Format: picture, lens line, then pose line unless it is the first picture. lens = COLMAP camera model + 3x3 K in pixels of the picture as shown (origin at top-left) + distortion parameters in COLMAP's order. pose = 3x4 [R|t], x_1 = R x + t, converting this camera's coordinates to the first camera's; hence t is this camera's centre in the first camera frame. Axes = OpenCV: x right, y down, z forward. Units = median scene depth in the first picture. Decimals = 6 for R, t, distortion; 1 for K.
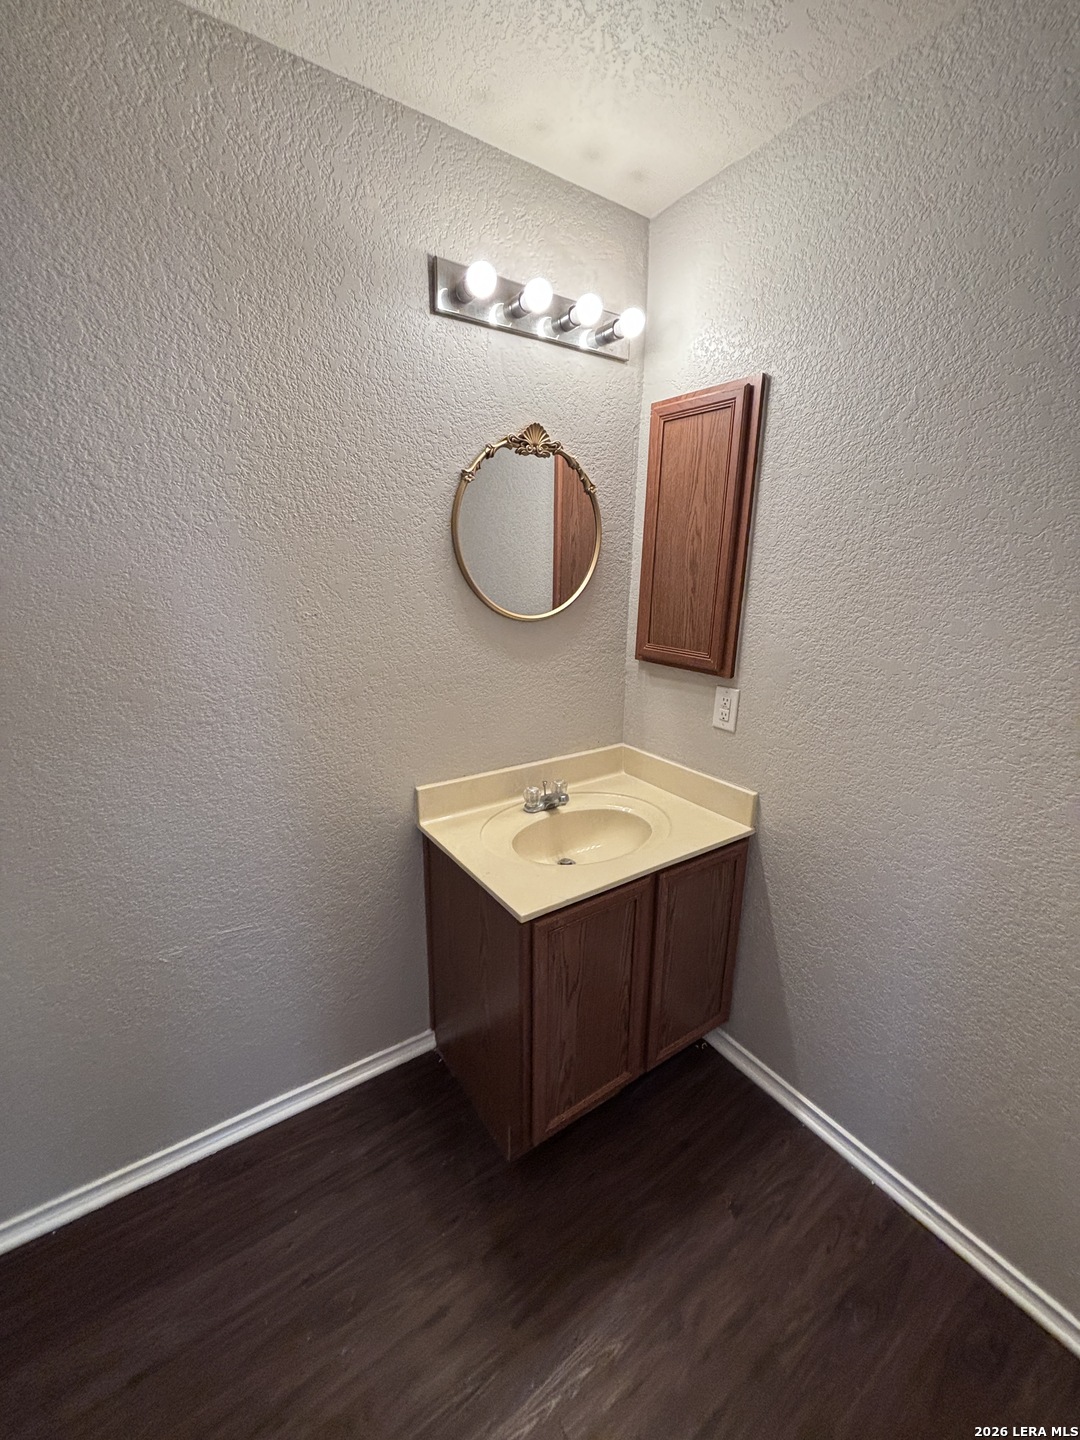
lens RADIAL K [[574.8, 0, 617.2], [0, 574.8, 699.7], [0, 0, 1]] dist [0.002875, 0.000834]
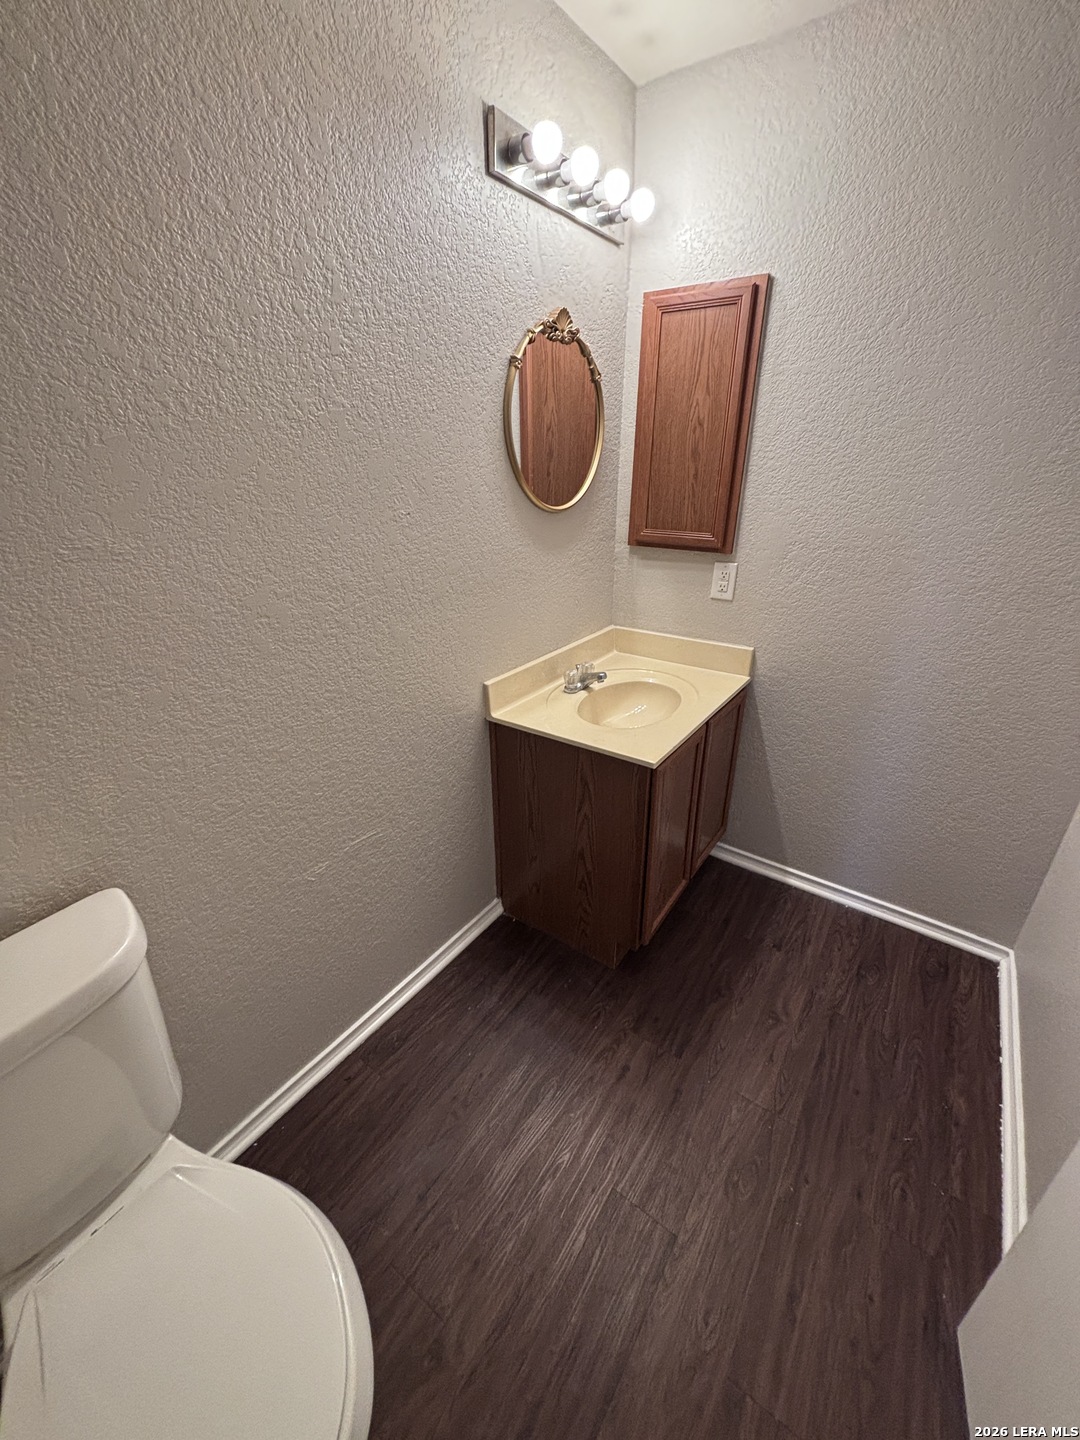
lens RADIAL K [[574.8, 0, 579.2], [0, 574.8, 695.1], [0, 0, 1]] dist [0.002875, 0.000834]
pose [[0.936515, -0.149187, 0.317306, -0.573632], [0.096051, 0.979505, 0.177043, 0.007663], [-0.337215, -0.135326, 0.931651, -0.038978]]
